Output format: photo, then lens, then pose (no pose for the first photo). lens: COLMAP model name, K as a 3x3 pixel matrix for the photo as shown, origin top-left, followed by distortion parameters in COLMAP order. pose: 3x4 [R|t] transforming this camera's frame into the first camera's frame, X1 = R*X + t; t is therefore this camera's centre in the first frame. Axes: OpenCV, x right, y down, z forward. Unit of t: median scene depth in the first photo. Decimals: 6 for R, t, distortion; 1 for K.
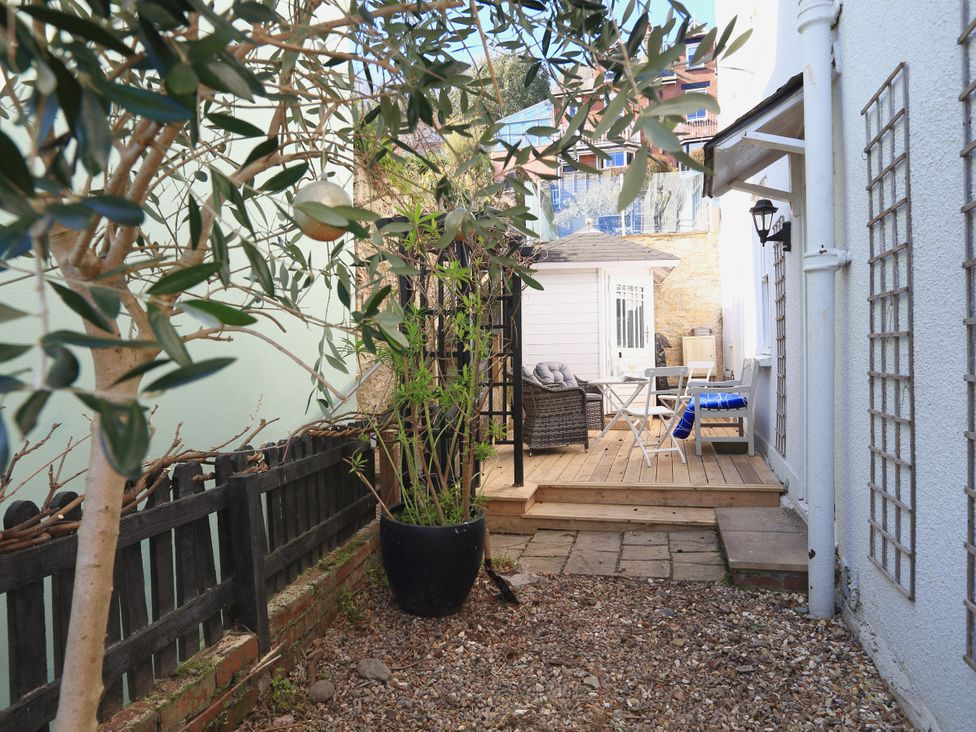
lens RADIAL K [[604.1, 0, 488.0], [0, 604.1, 366.0], [0, 0, 1]] dist [-0.003164, -0.002493]
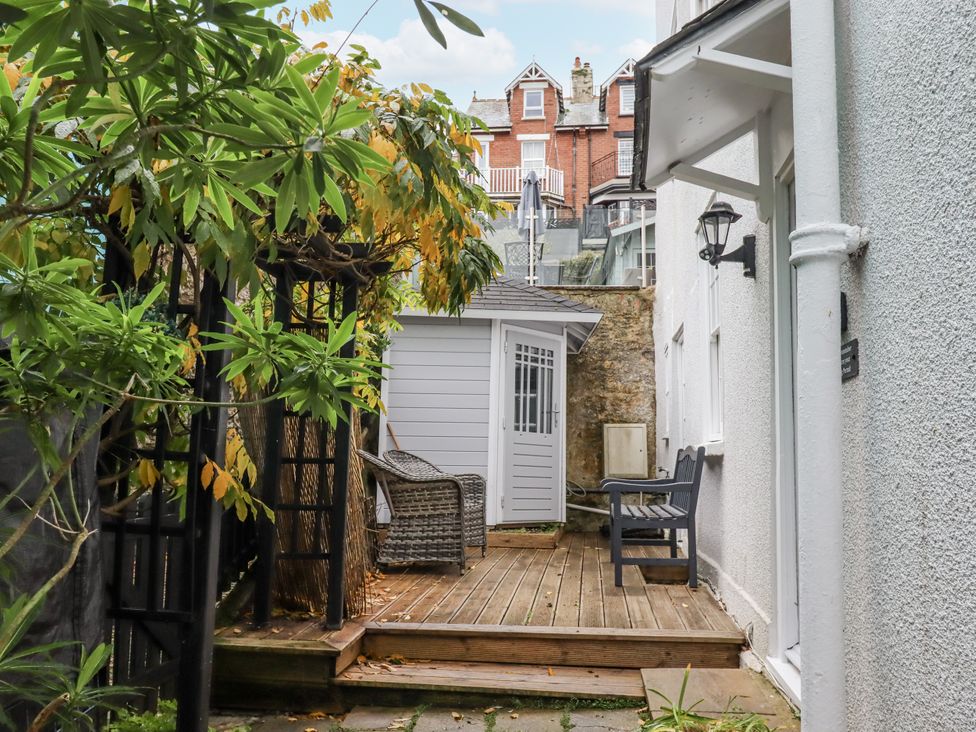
lens RADIAL K [[835.3, 0, 488.0], [0, 835.3, 366.0], [0, 0, 1]] dist [-0.000267, 0.001185]
pose [[0.983526, 0.064483, 0.168876, 0.052813], [-0.045159, 0.992238, -0.115864, 0.029414], [-0.175036, 0.106329, 0.978804, 0.139724]]
